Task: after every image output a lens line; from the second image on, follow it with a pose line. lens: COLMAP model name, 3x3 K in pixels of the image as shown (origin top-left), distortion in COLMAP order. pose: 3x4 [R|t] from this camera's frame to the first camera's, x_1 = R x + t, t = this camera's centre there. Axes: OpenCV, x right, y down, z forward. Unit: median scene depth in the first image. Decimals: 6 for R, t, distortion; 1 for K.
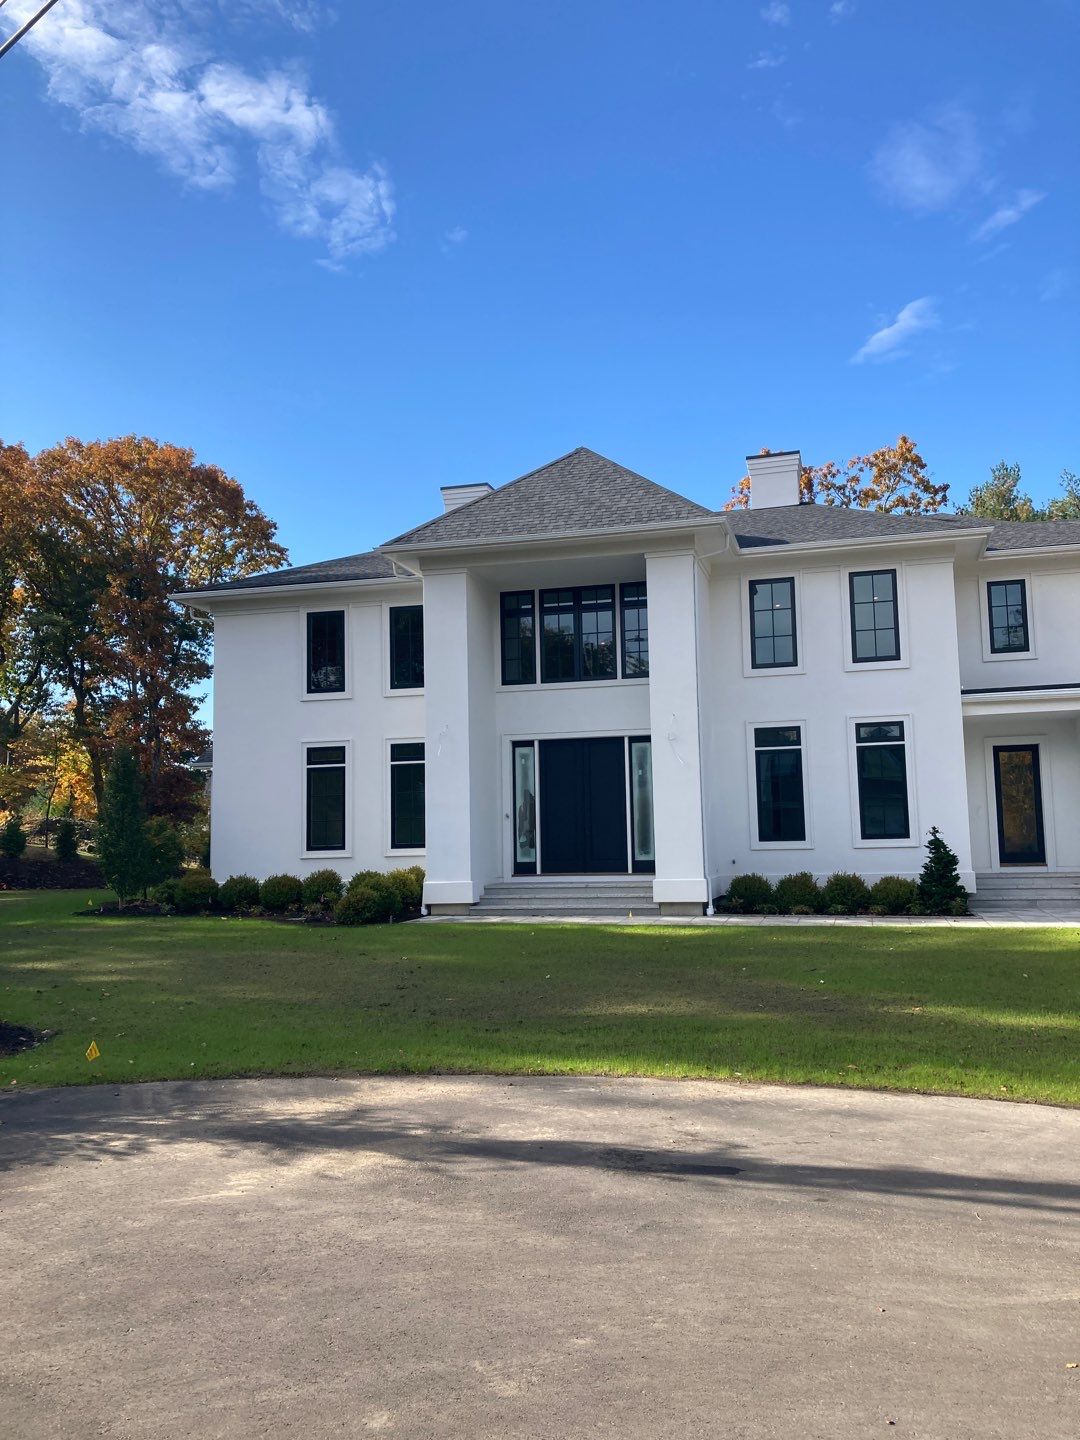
lens RADIAL K [[1196.0, 0, 563.8], [0, 1196.0, 720.8], [0, 0, 1]] dist [0.065785, -0.080762]
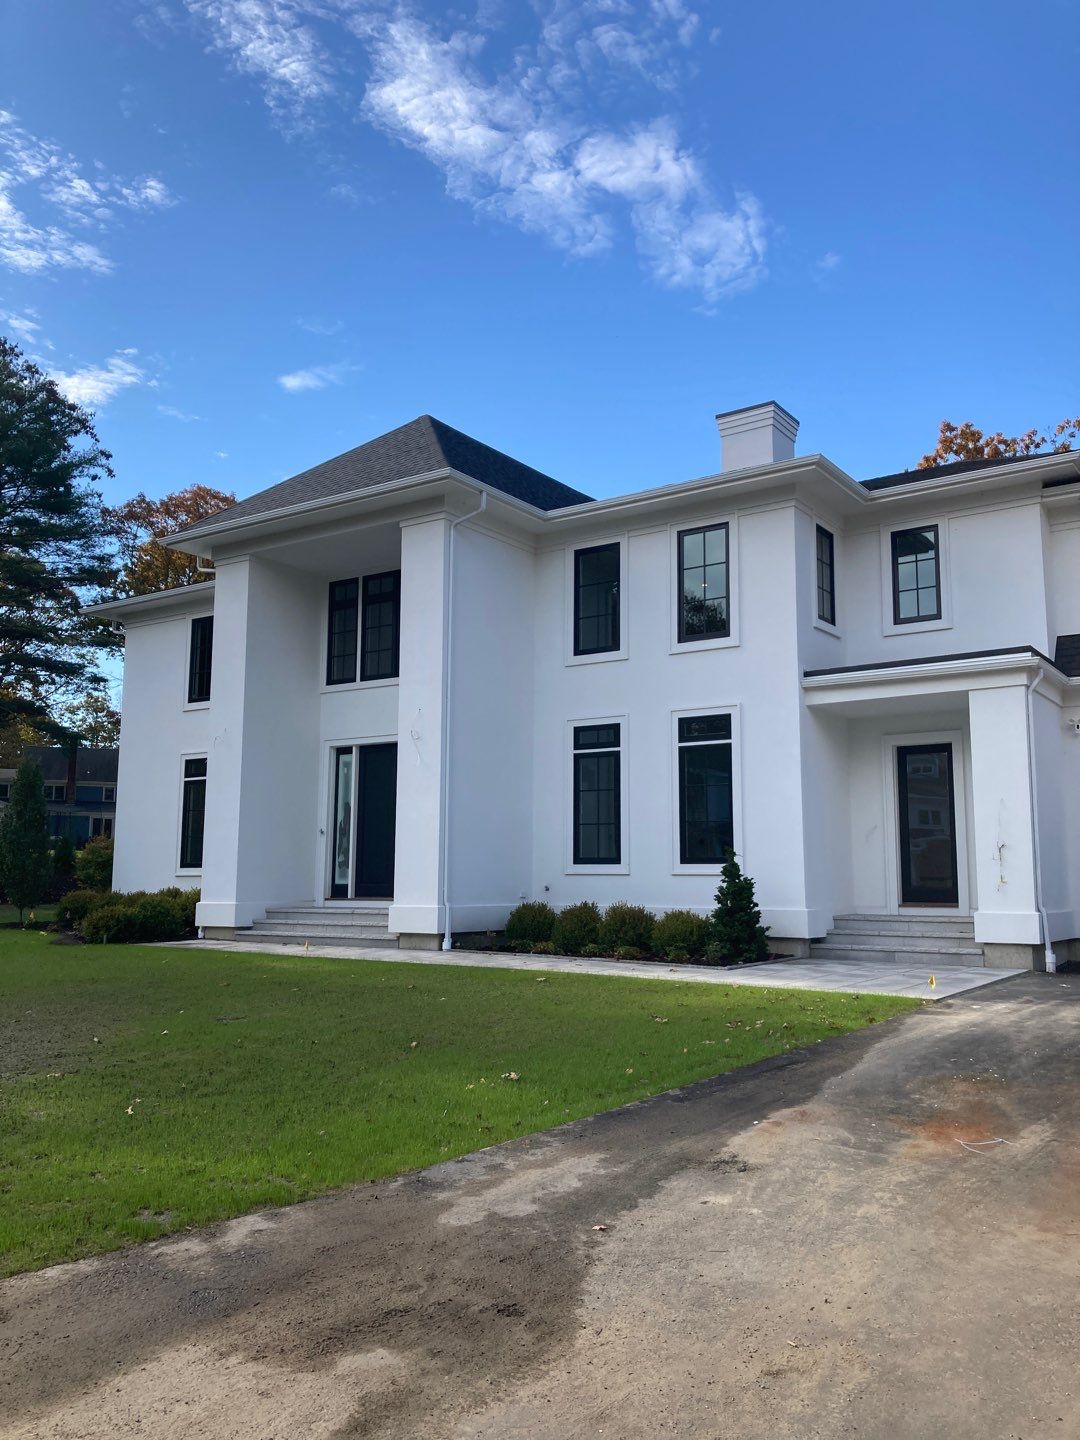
lens RADIAL K [[1196.0, 0, 533.0], [0, 1196.0, 712.7], [0, 0, 1]] dist [0.065785, -0.080762]
pose [[0.937010, -0.022469, -0.348578, 0.411340], [0.008890, 0.999140, -0.040506, 0.028727], [0.349188, 0.034855, 0.936404, 0.214672]]
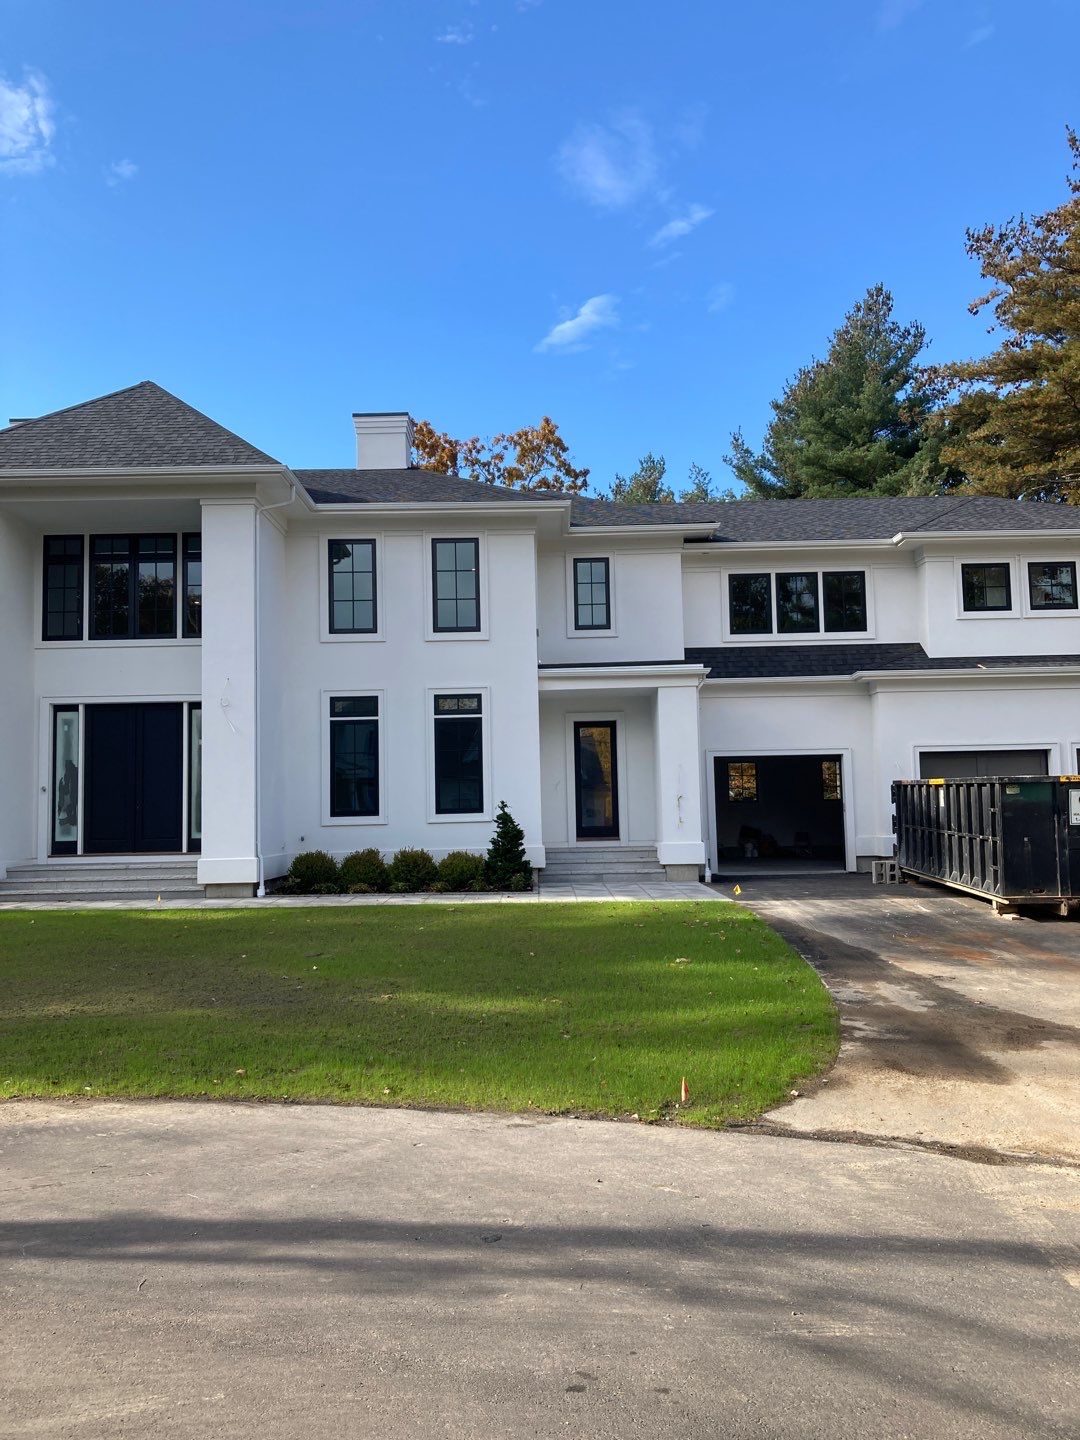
lens RADIAL K [[1196.0, 0, 563.6], [0, 1196.0, 715.5], [0, 0, 1]] dist [0.065785, -0.080762]
pose [[0.965859, 0.022748, 0.258067, 0.091956], [-0.026343, 0.999598, 0.010481, 0.005812], [-0.257725, -0.016922, 0.966070, 0.040977]]
